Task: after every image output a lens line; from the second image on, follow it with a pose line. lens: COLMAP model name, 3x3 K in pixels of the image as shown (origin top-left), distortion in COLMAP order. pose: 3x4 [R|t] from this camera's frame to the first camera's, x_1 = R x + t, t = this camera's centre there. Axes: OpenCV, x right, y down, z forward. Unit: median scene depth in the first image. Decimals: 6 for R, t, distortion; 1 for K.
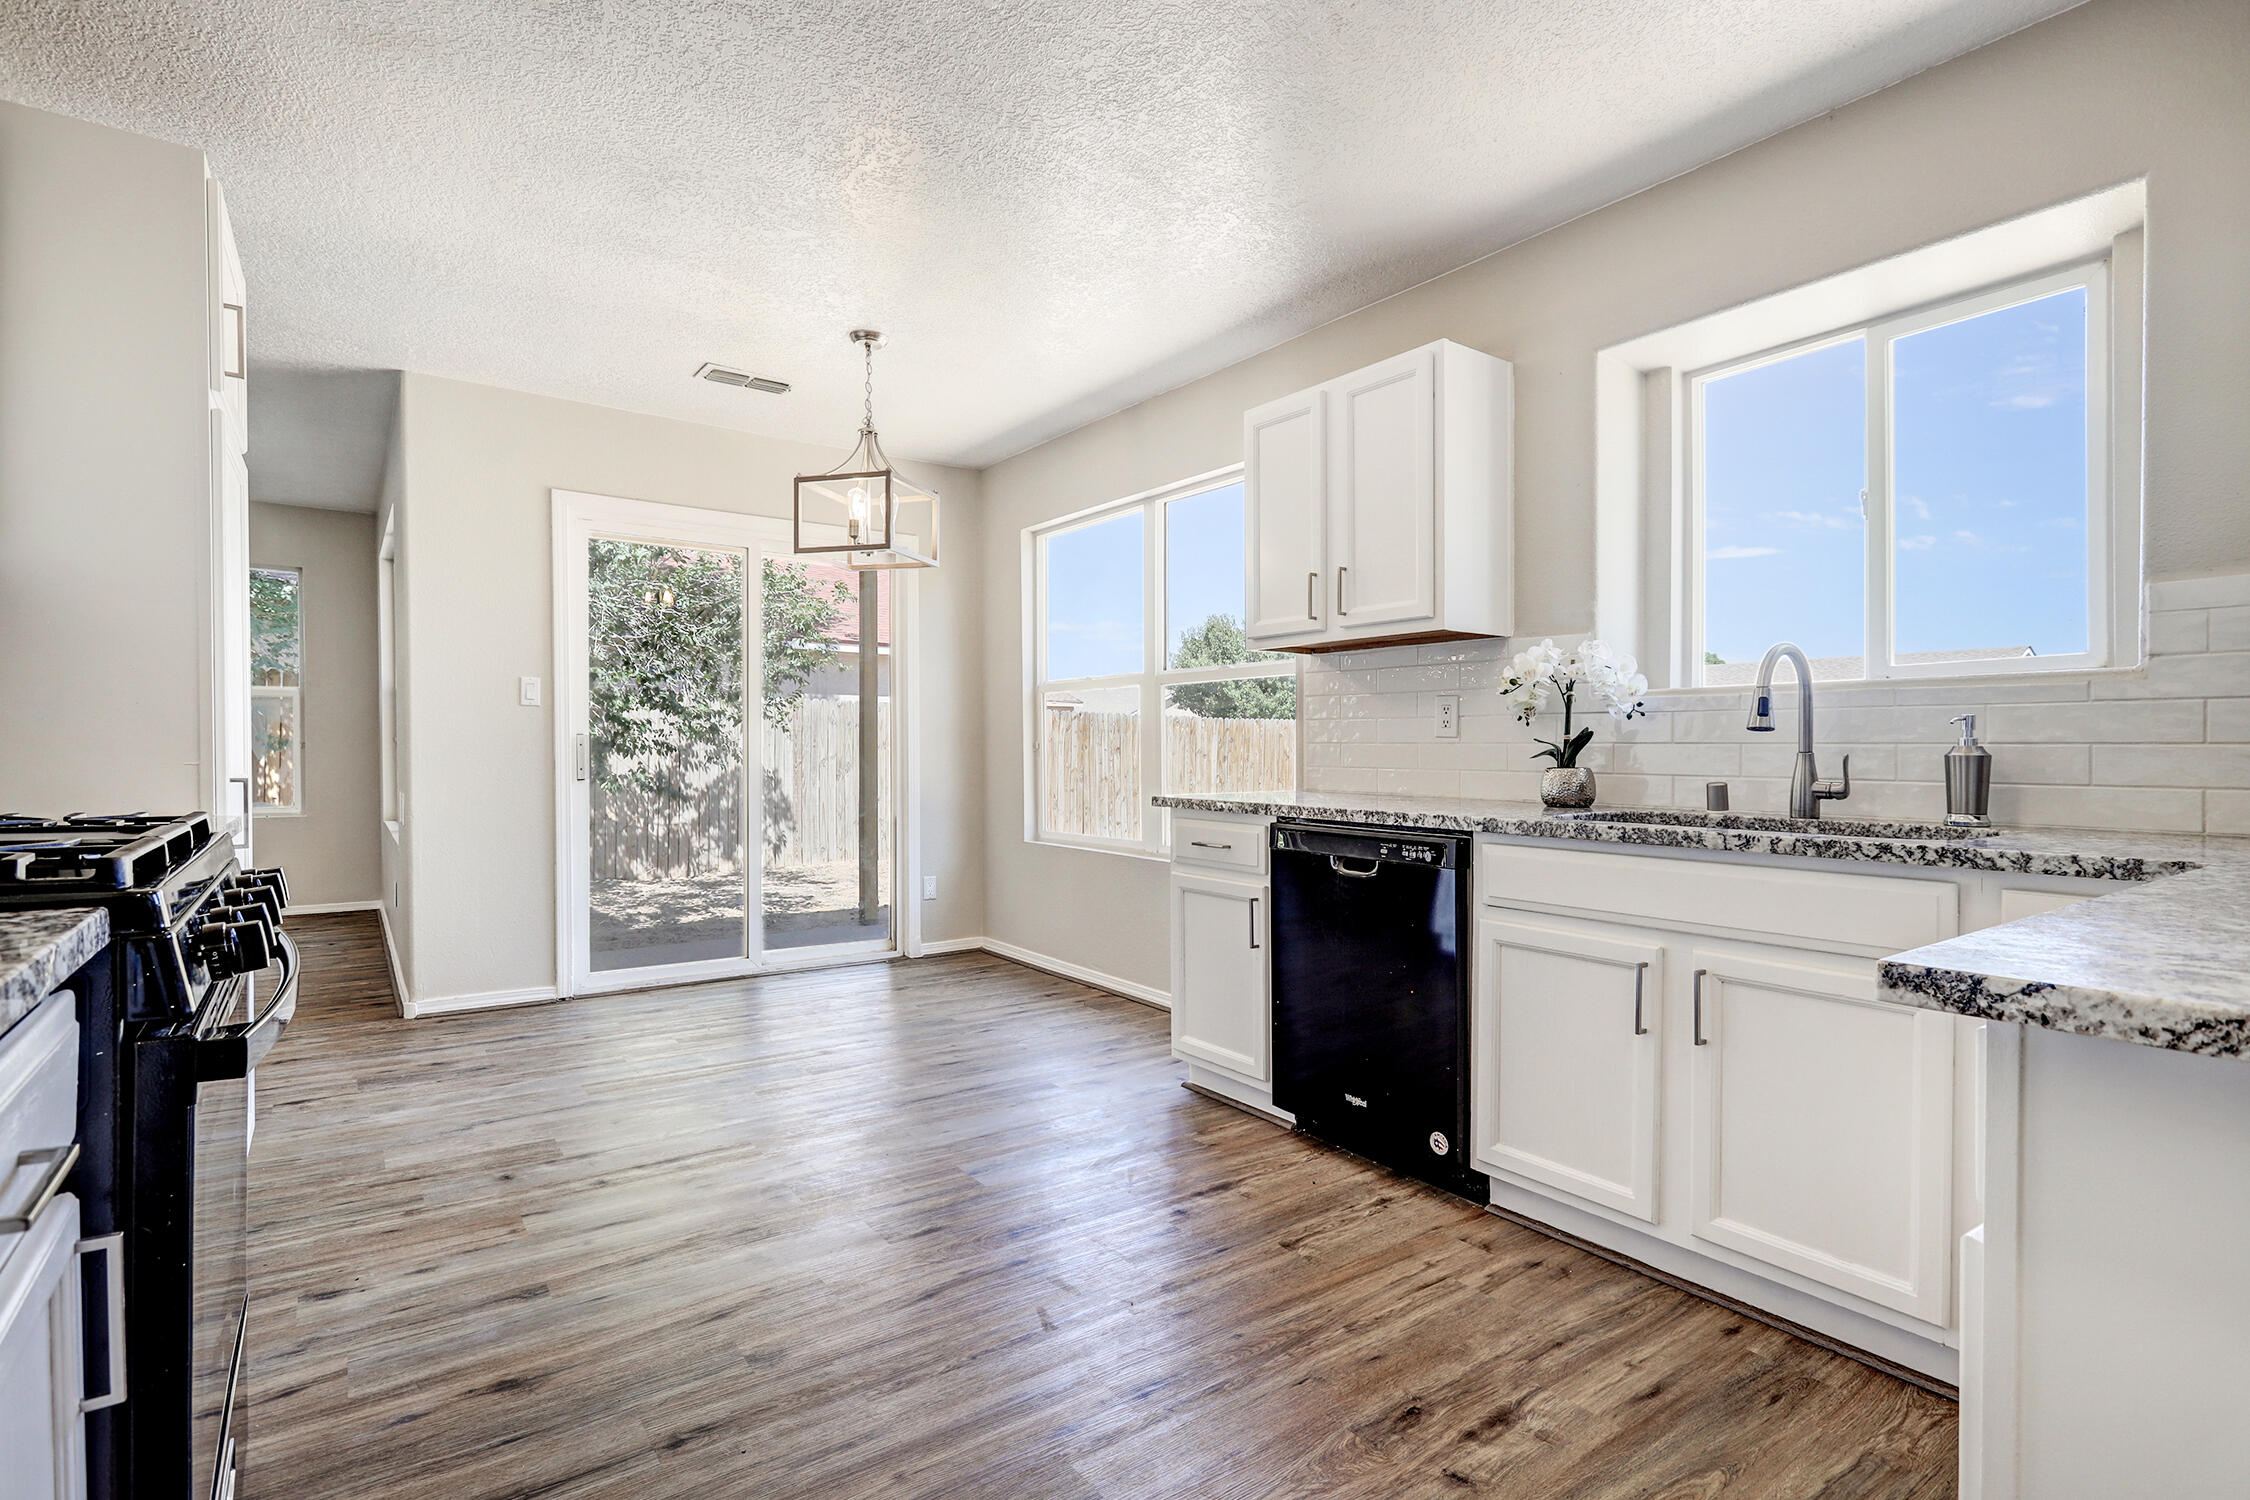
lens RADIAL K [[1067.4, 0, 1127.0], [0, 1067.4, 771.7], [0, 0, 1]] dist [-0.002734, -0.000128]
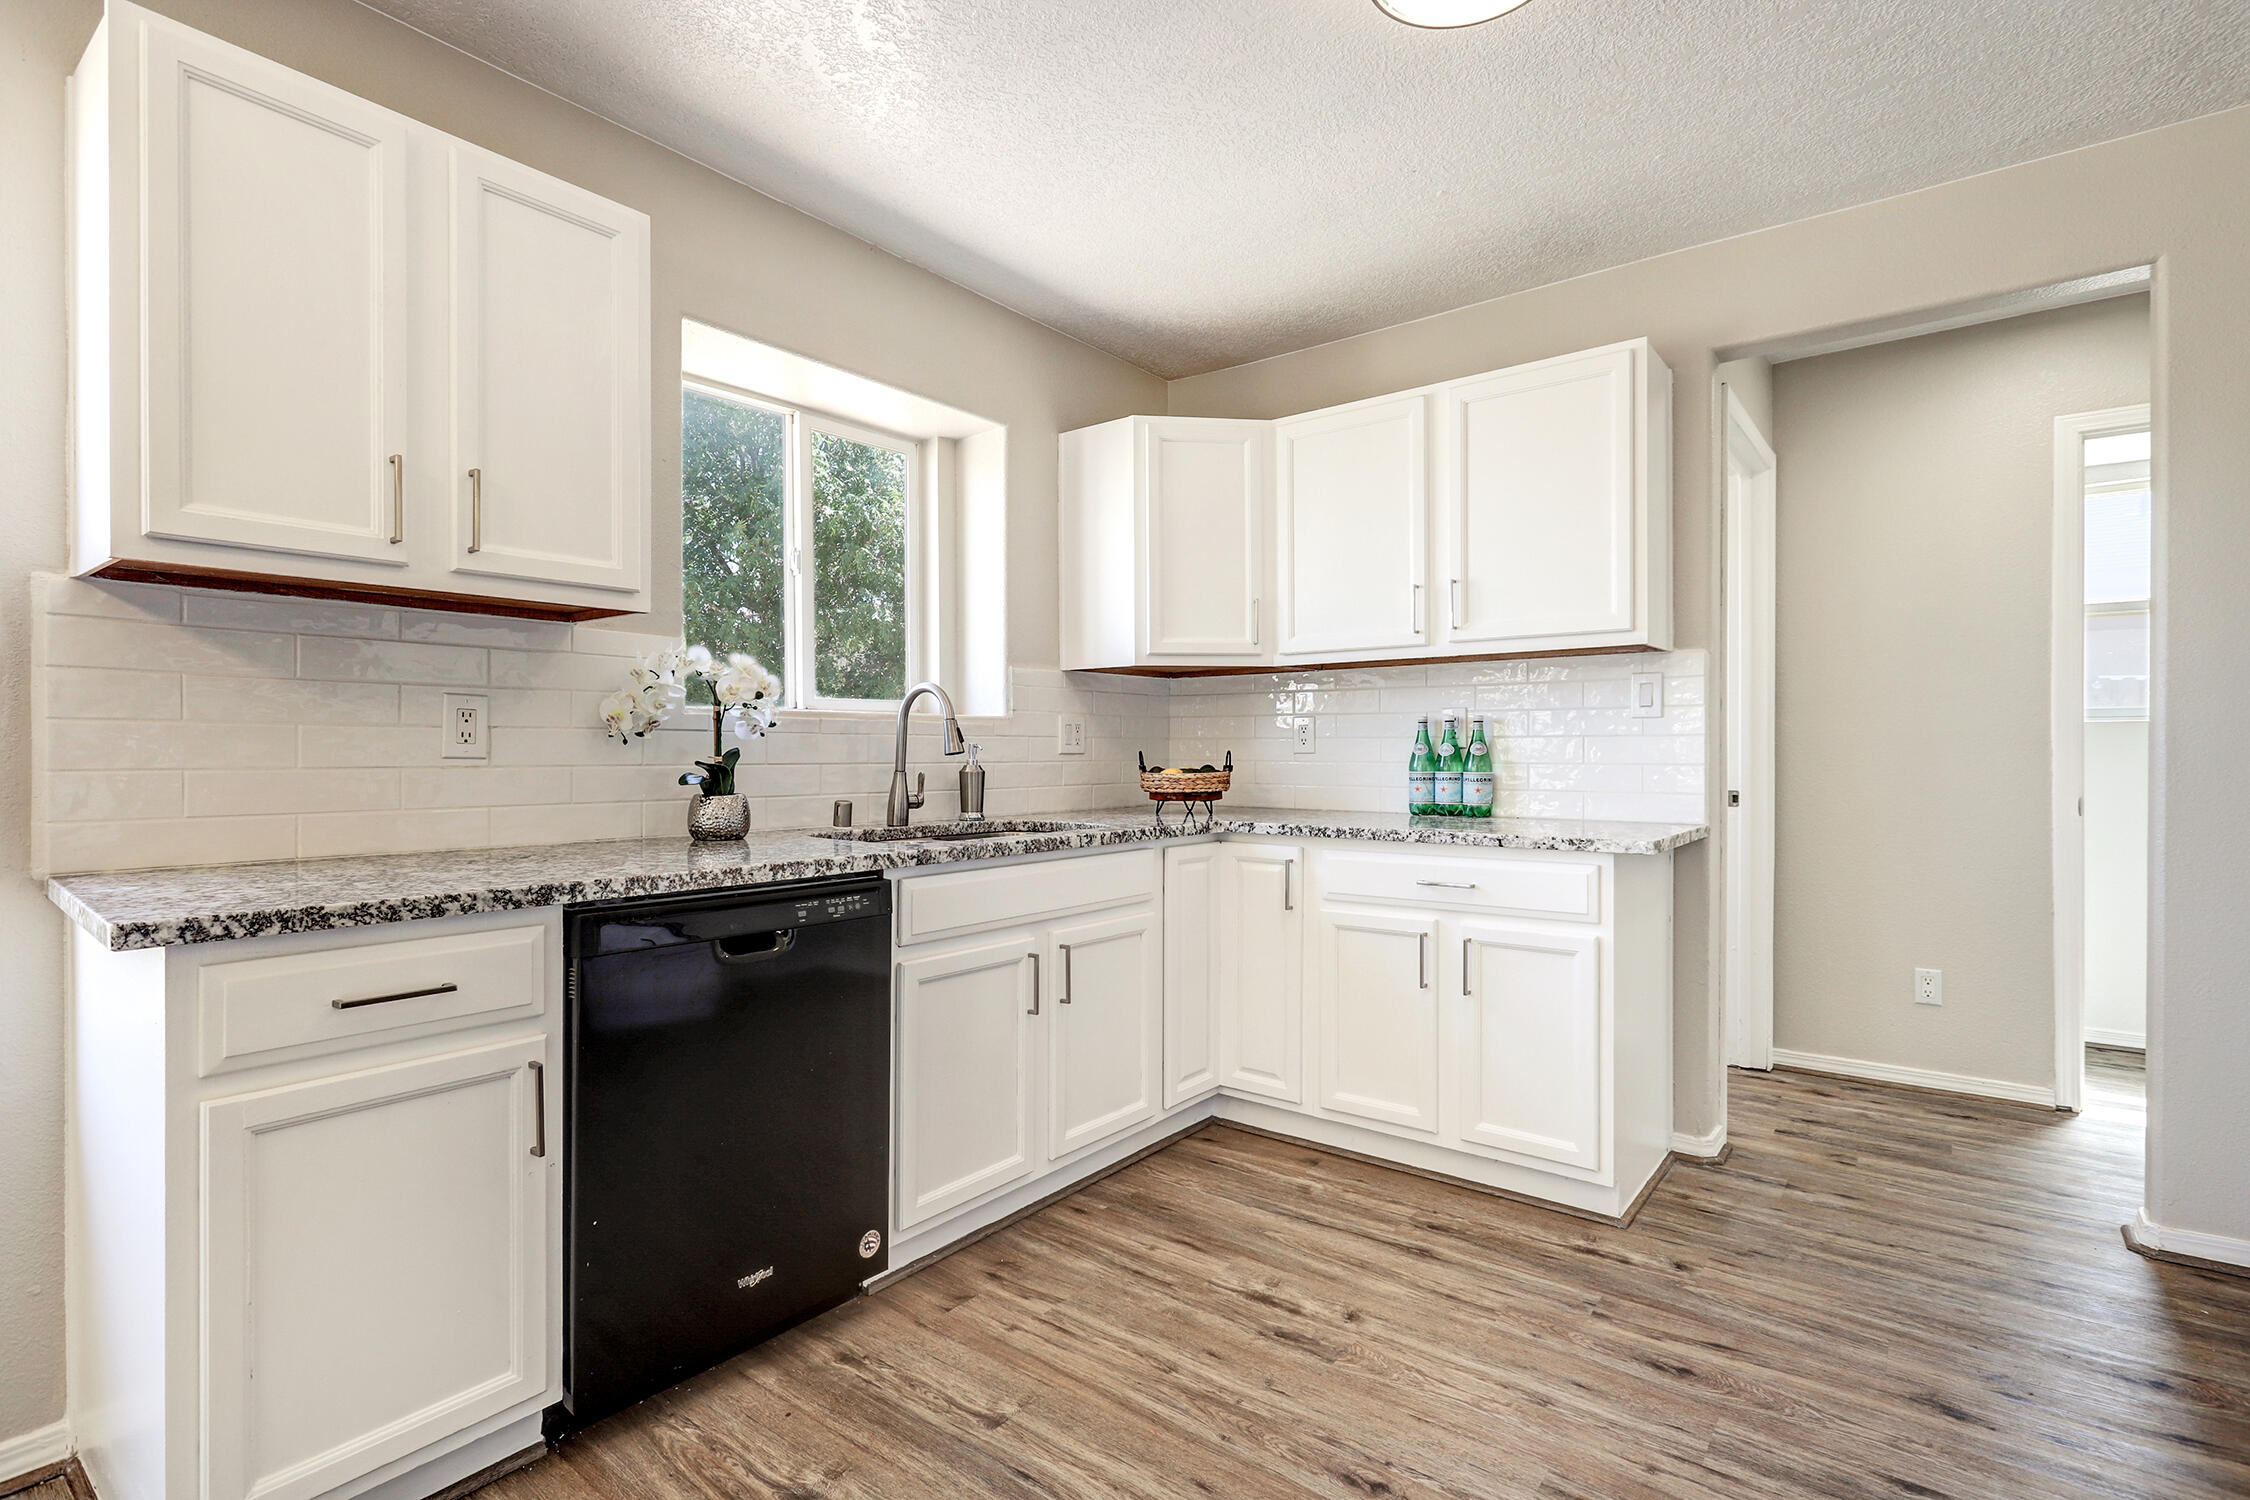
lens RADIAL K [[1074.7, 0, 1125.0], [0, 1074.7, 750.0], [0, 0, 1]] dist [-0.002377, 0.000293]
pose [[-0.272183, -0.003692, 0.962238, -0.543436], [0.019770, 0.999760, 0.009428, -0.043417], [-0.962042, 0.021590, -0.272045, 0.965513]]
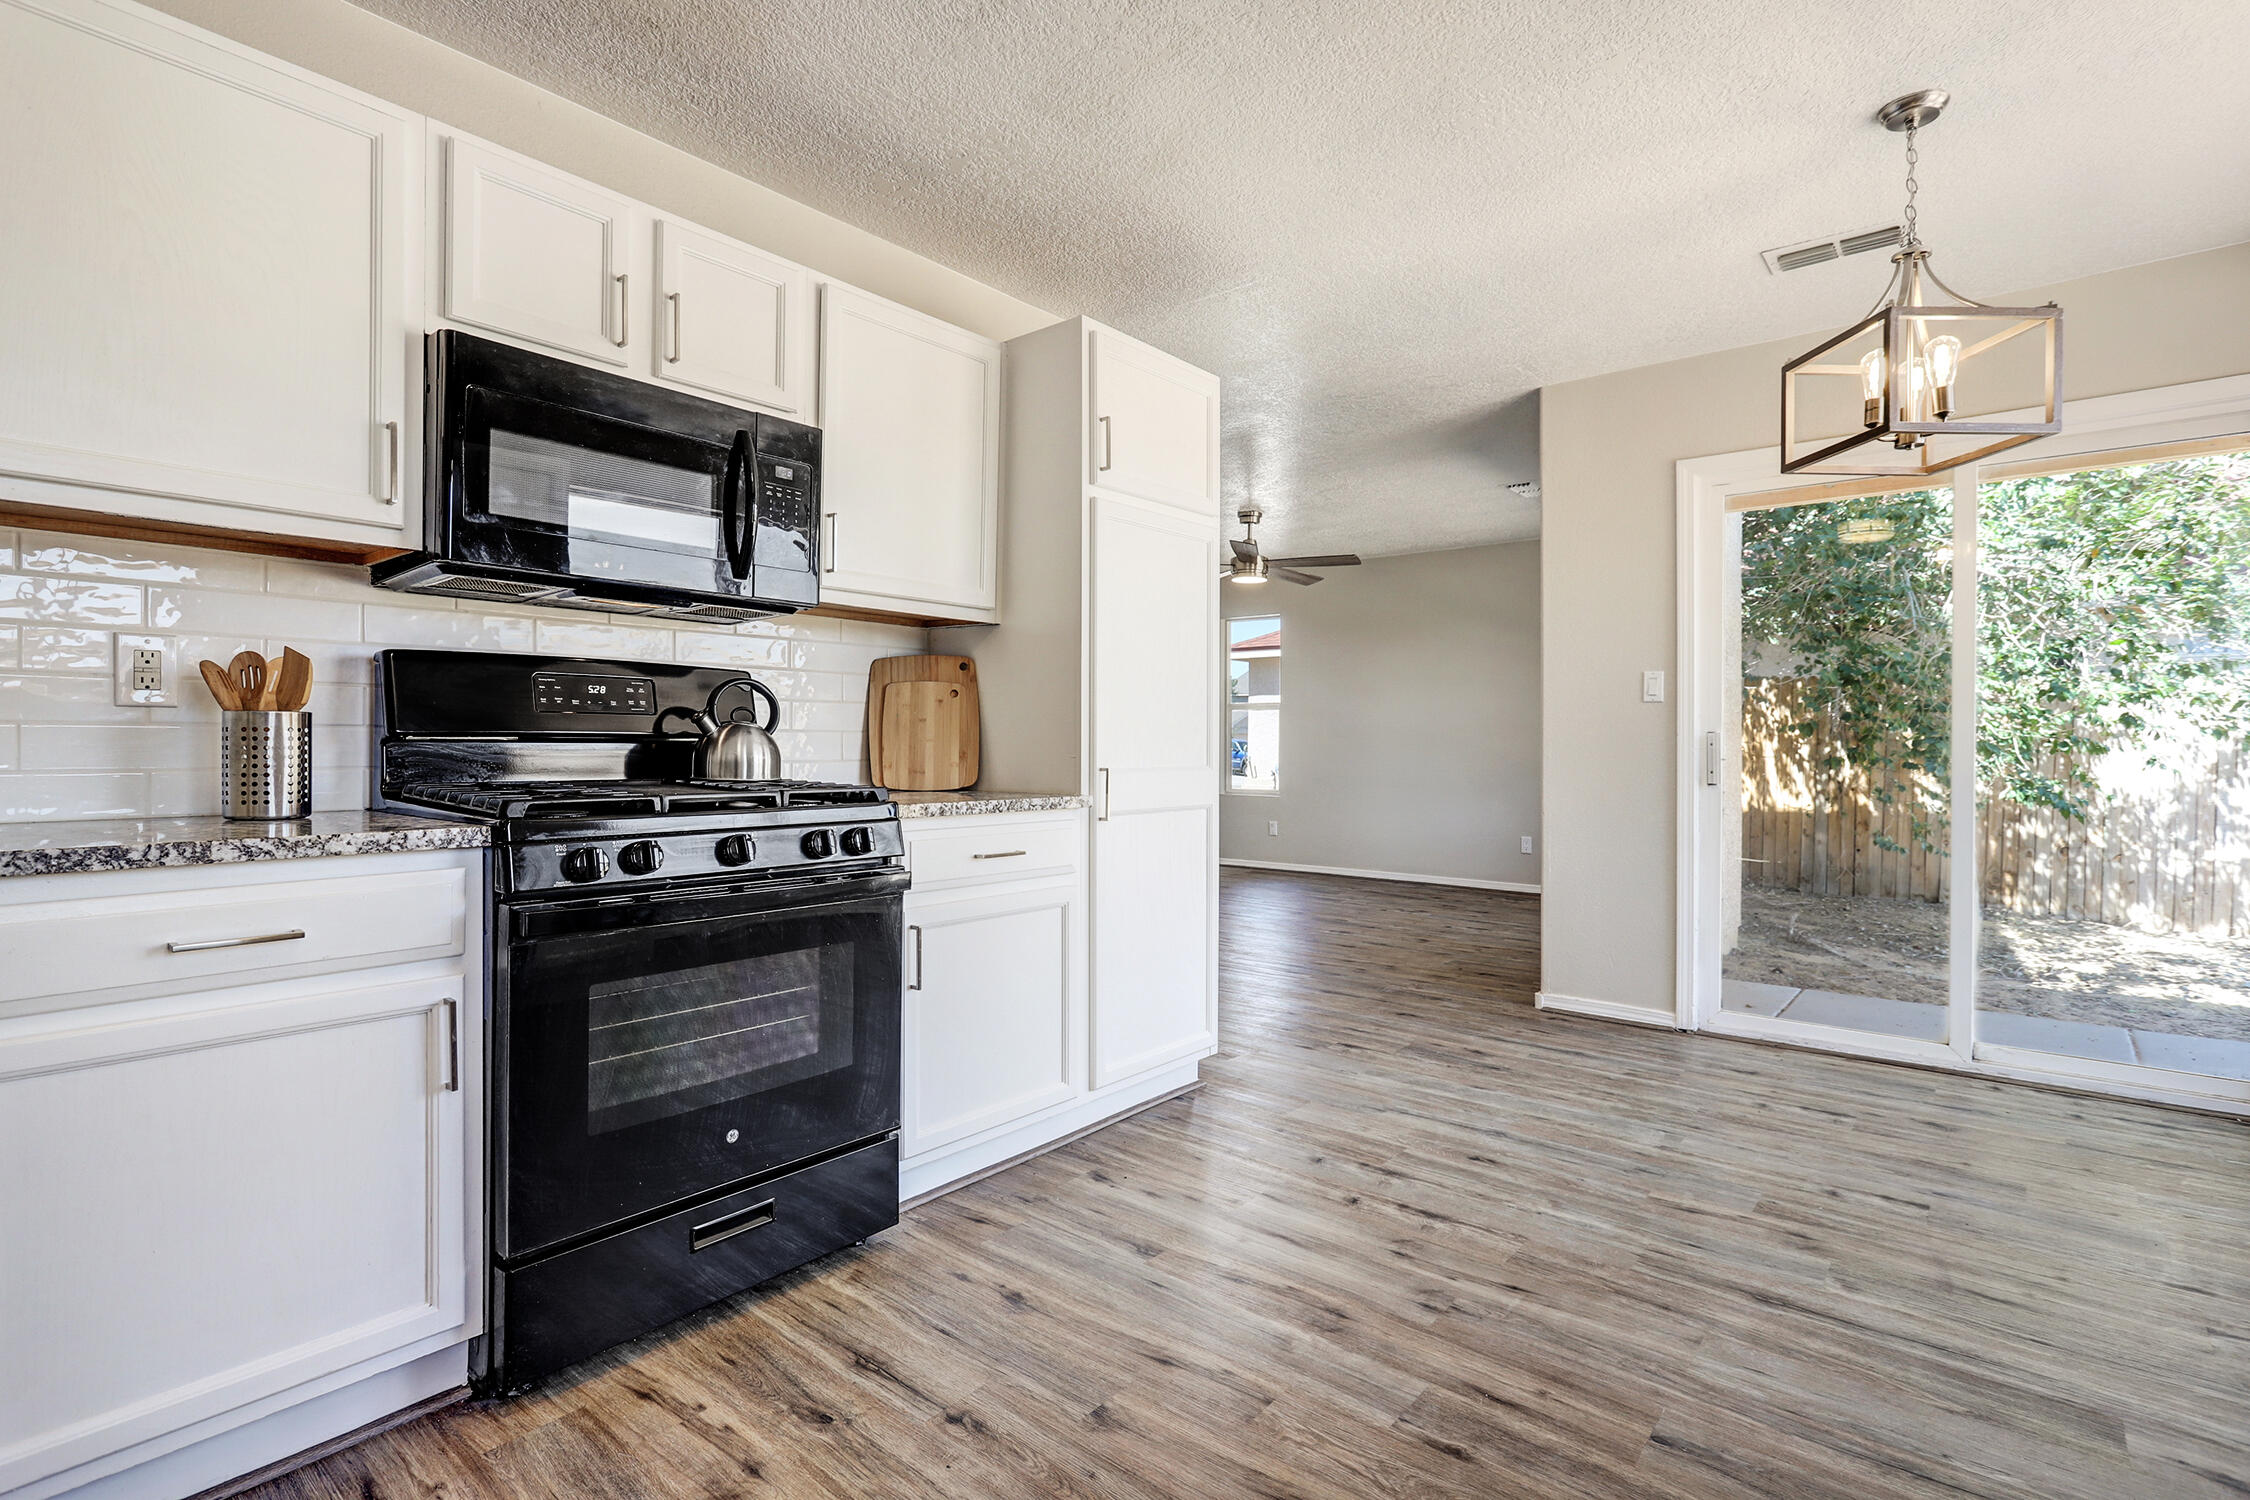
lens RADIAL K [[1074.7, 0, 1125.0], [0, 1074.7, 750.0], [0, 0, 1]] dist [-0.002377, 0.000293]
pose [[0.235392, 0.002707, -0.971897, 0.384370], [-0.023566, 0.999718, -0.002924, -0.011360], [0.971615, 0.023592, 0.235389, 0.552681]]
